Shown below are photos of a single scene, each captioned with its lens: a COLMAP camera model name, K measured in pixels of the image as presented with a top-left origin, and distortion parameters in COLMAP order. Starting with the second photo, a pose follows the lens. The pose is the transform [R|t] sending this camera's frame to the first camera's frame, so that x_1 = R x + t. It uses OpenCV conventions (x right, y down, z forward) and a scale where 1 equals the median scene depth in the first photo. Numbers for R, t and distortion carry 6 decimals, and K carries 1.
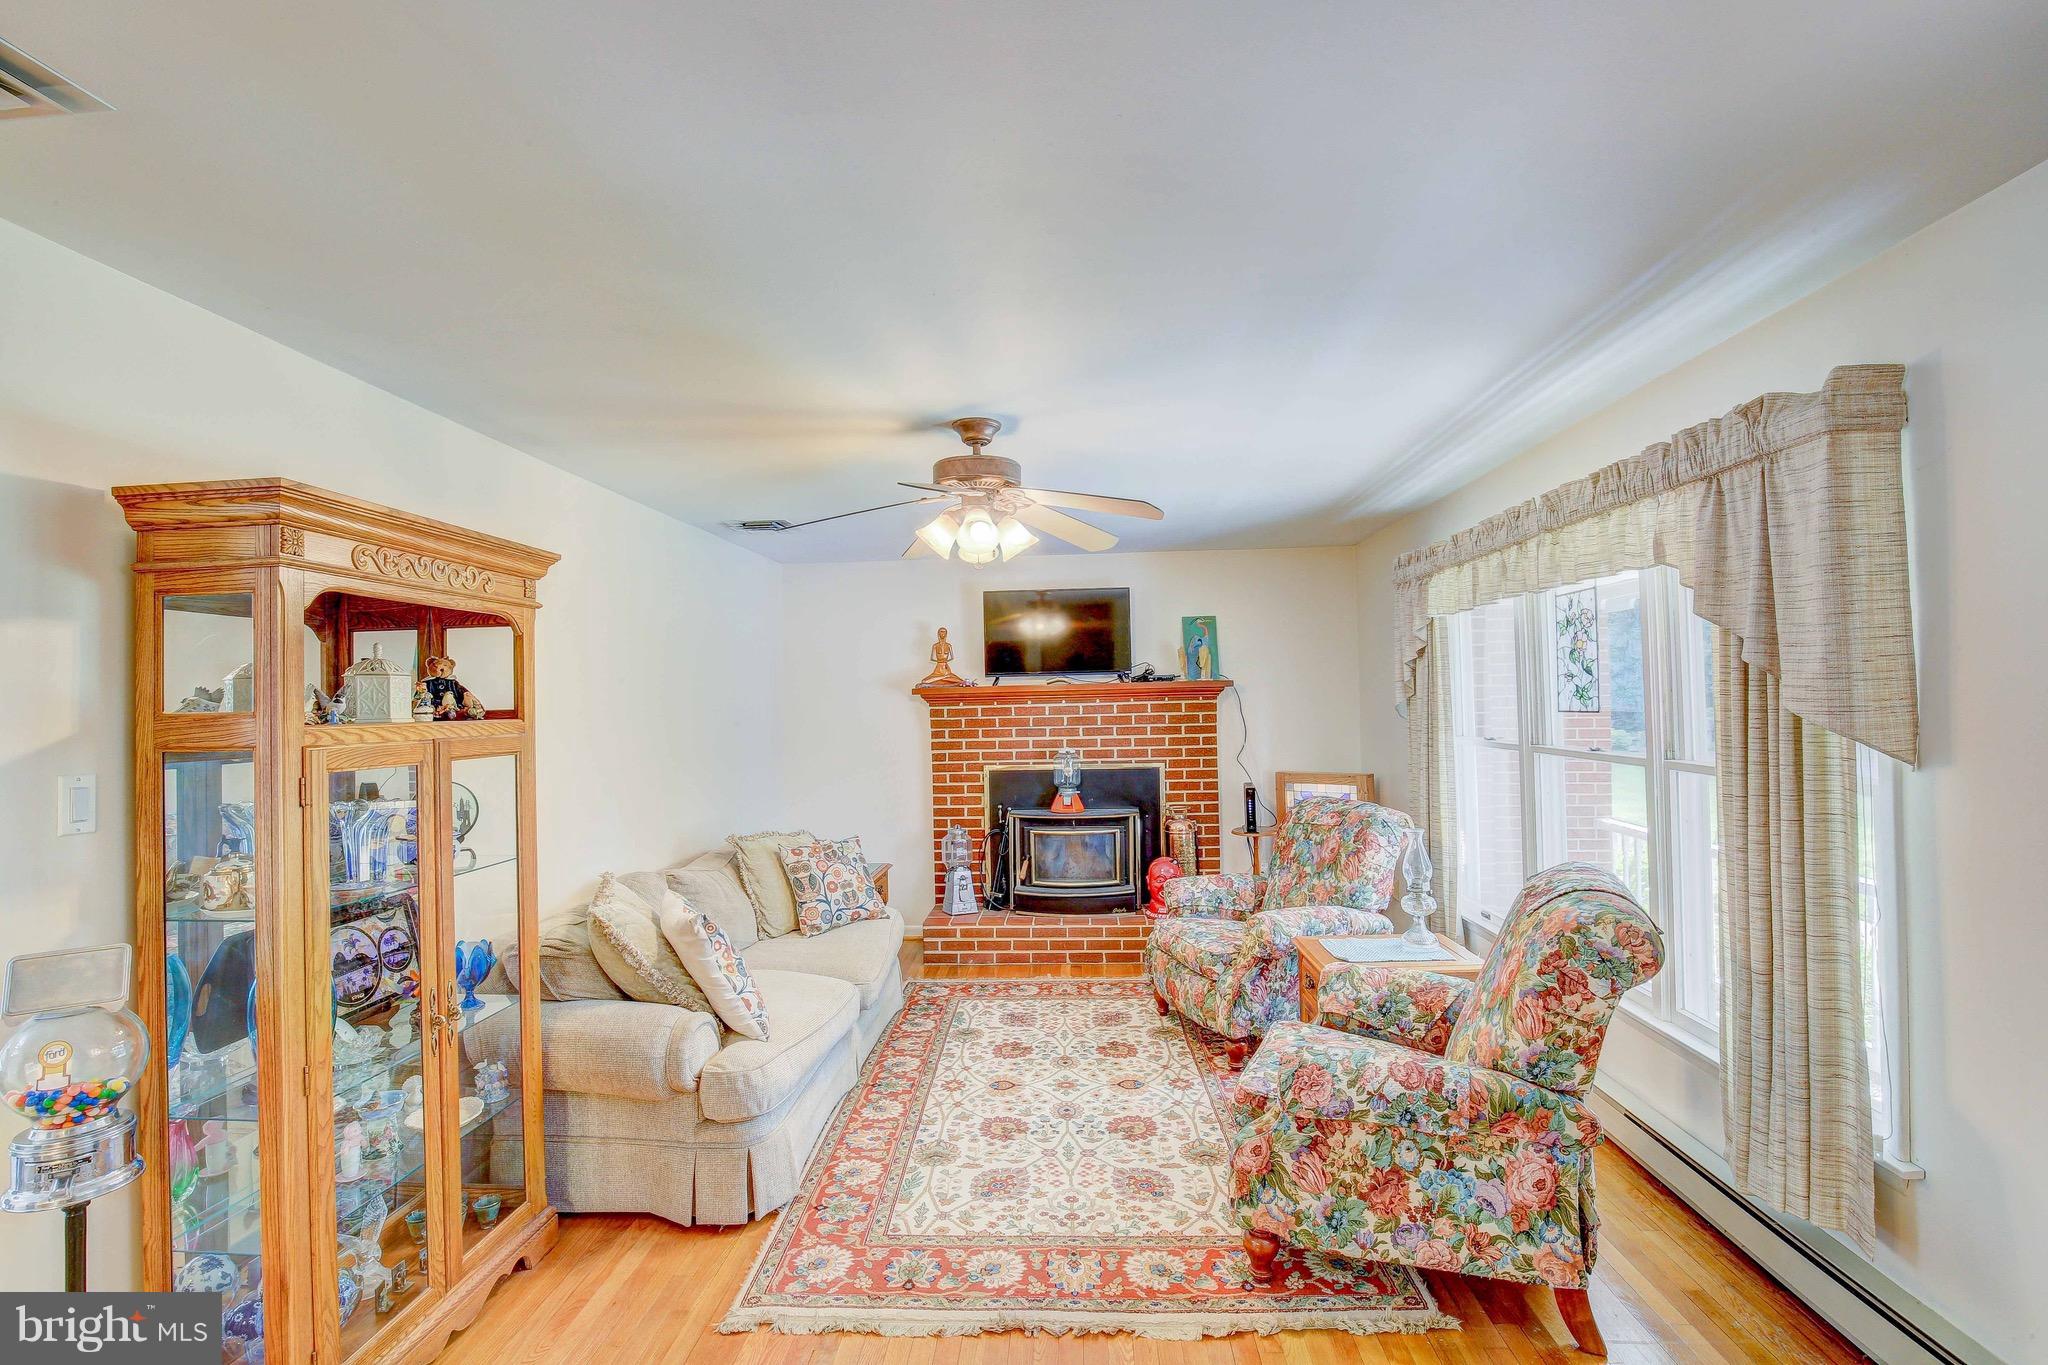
lens RADIAL K [[940.2, 0, 1026.1], [0, 940.2, 679.1], [0, 0, 1]] dist [-0.037541, 0.008038]
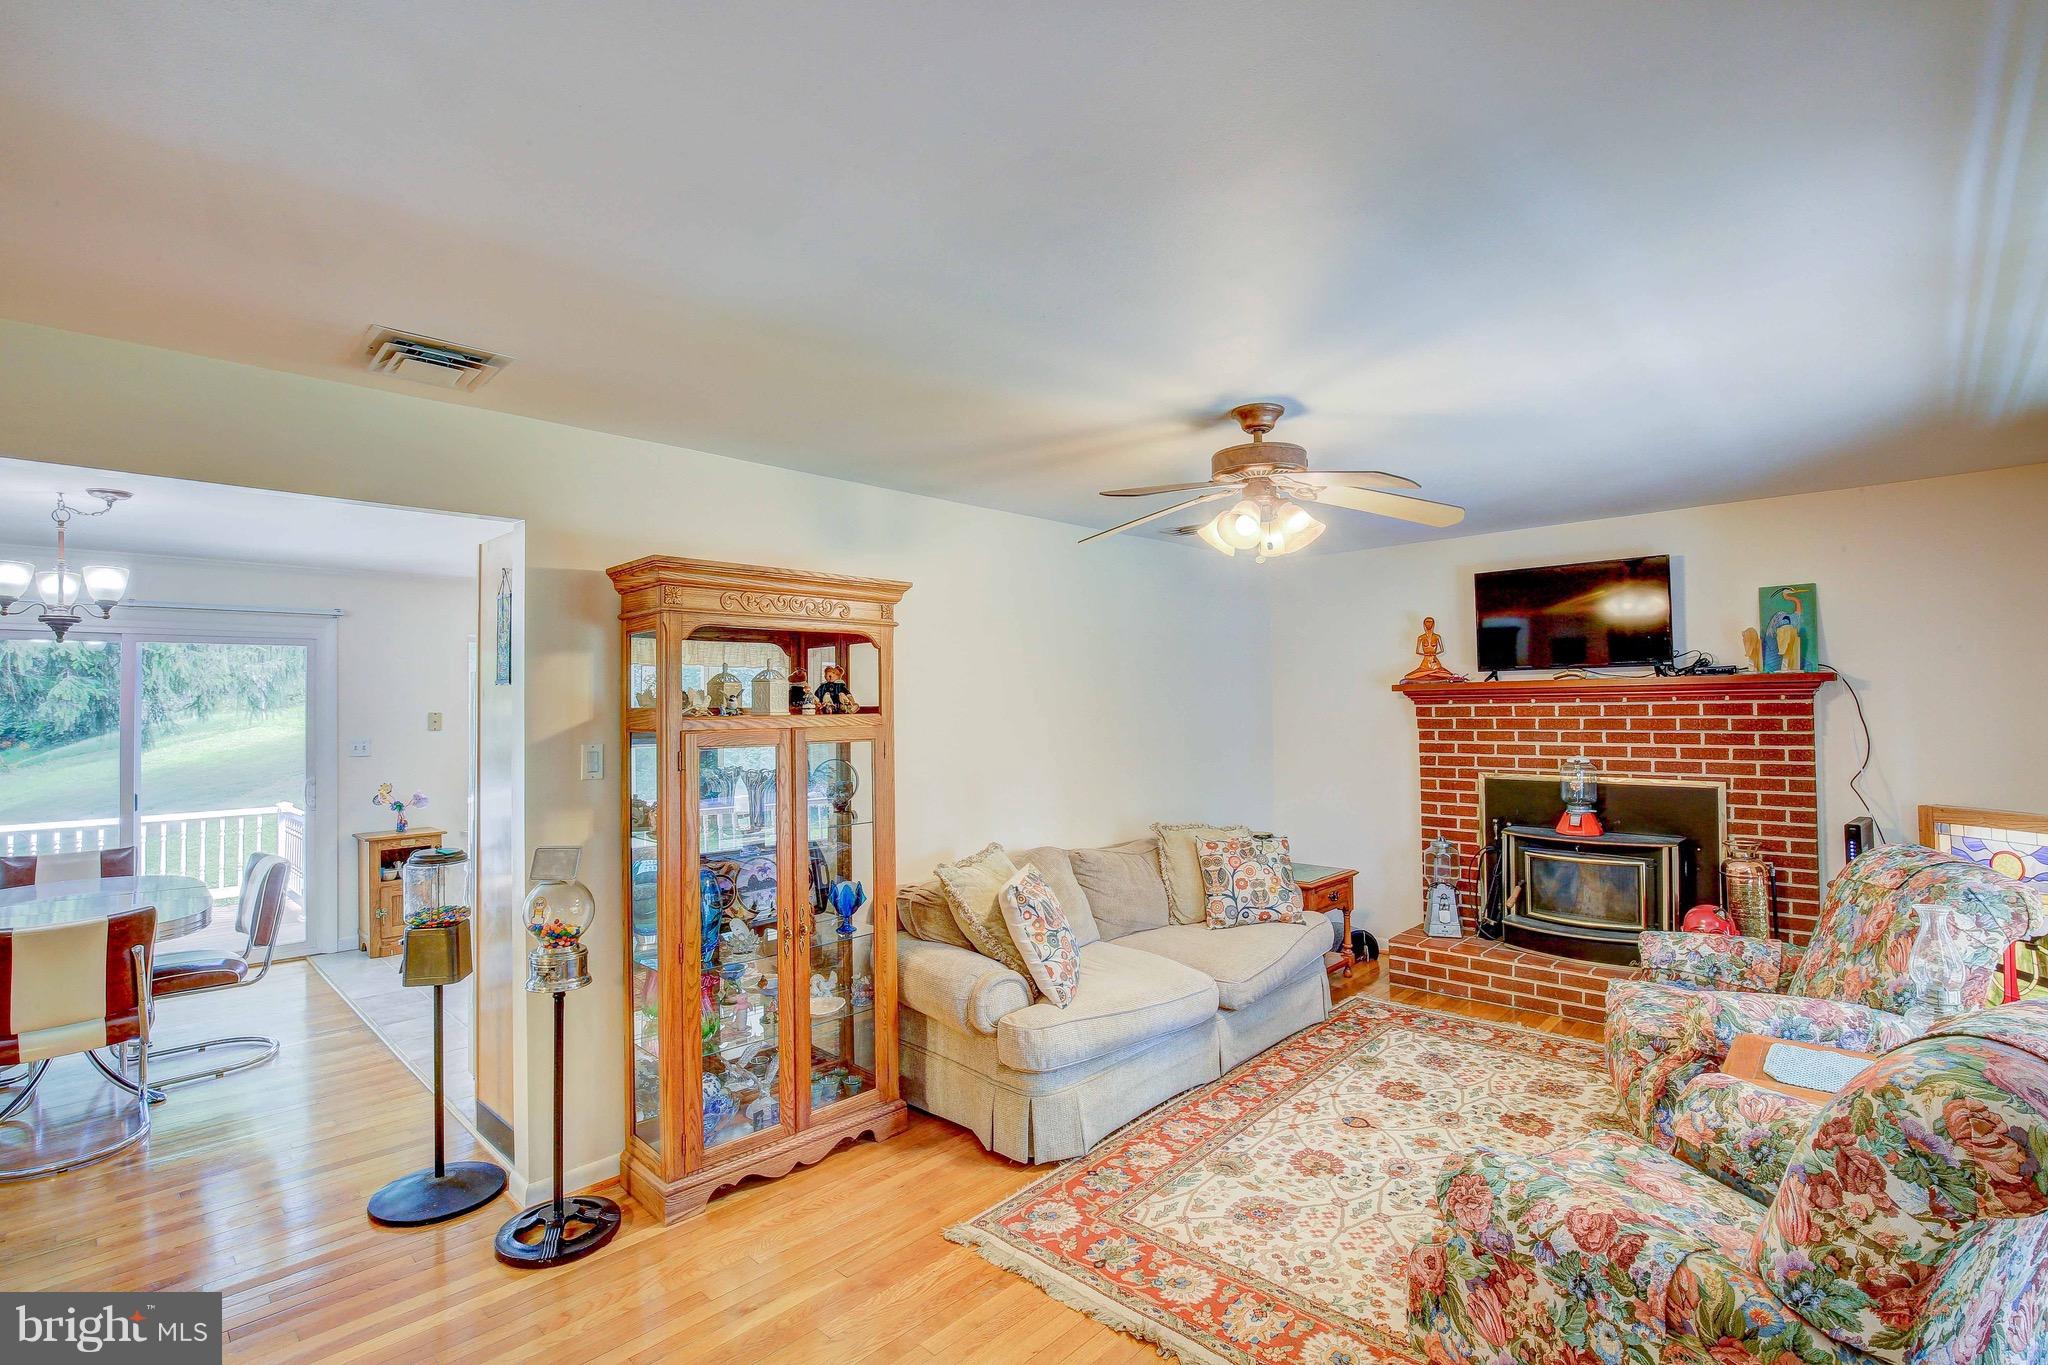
lens RADIAL K [[940.2, 0, 1026.1], [0, 940.2, 679.1], [0, 0, 1]] dist [-0.037541, 0.008038]
pose [[0.758615, -0.006154, -0.651510, 0.316894], [0.011641, 0.999924, 0.004110, -0.005489], [0.651436, -0.010702, 0.758629, 0.103605]]
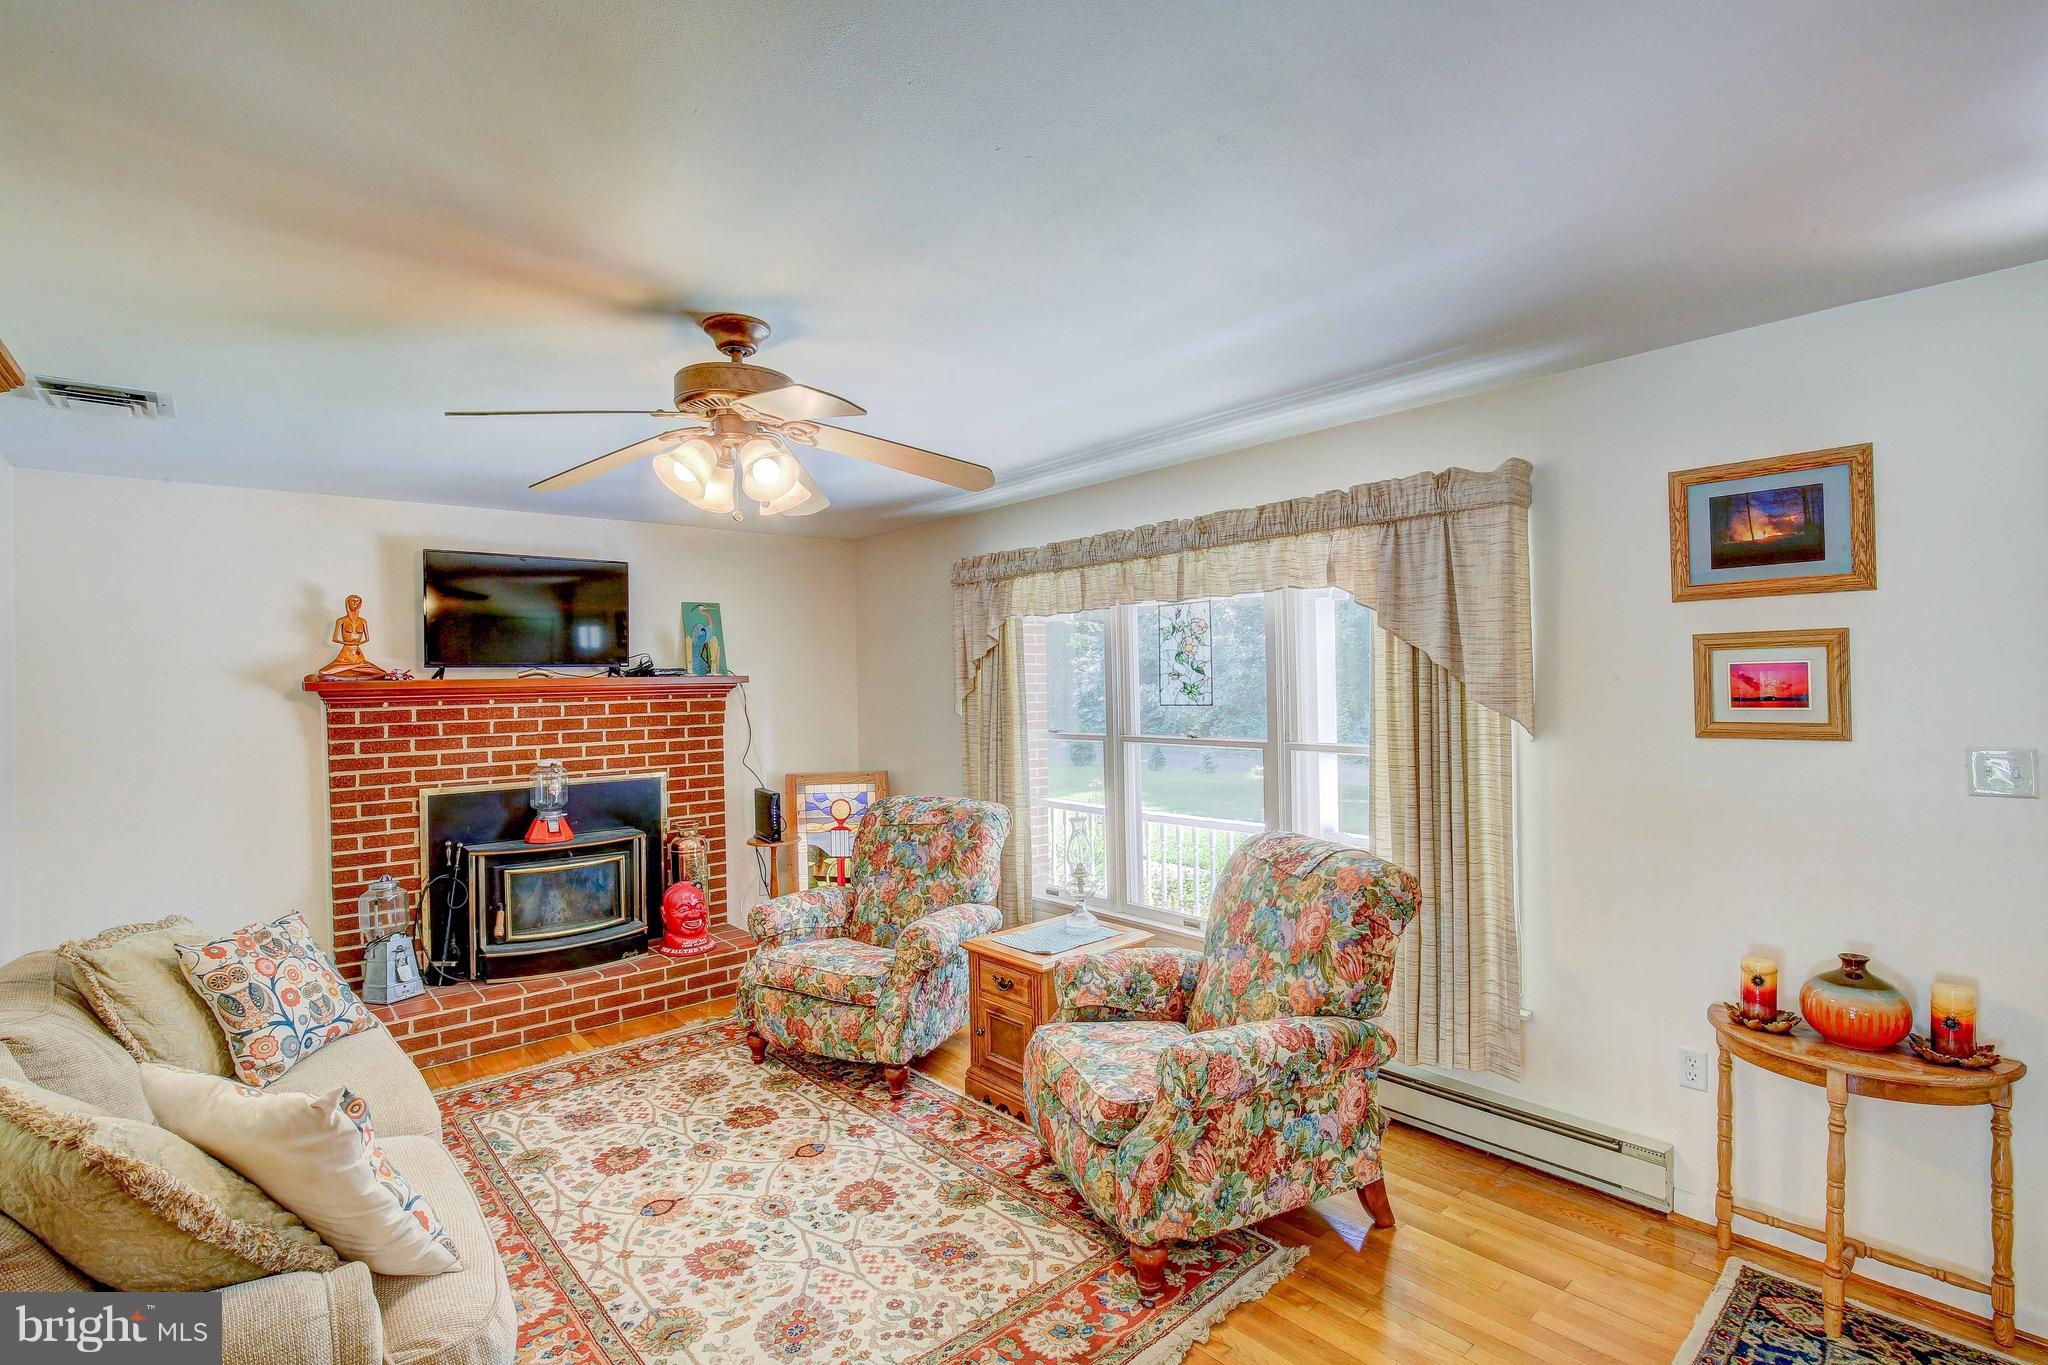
lens RADIAL K [[940.2, 0, 1026.1], [0, 940.2, 679.1], [0, 0, 1]] dist [-0.037541, 0.008038]
pose [[0.713291, 0.010539, 0.700789, -0.333893], [-0.010704, 0.999934, -0.004142, 0.007835], [-0.700787, -0.004547, 0.713357, 0.254950]]
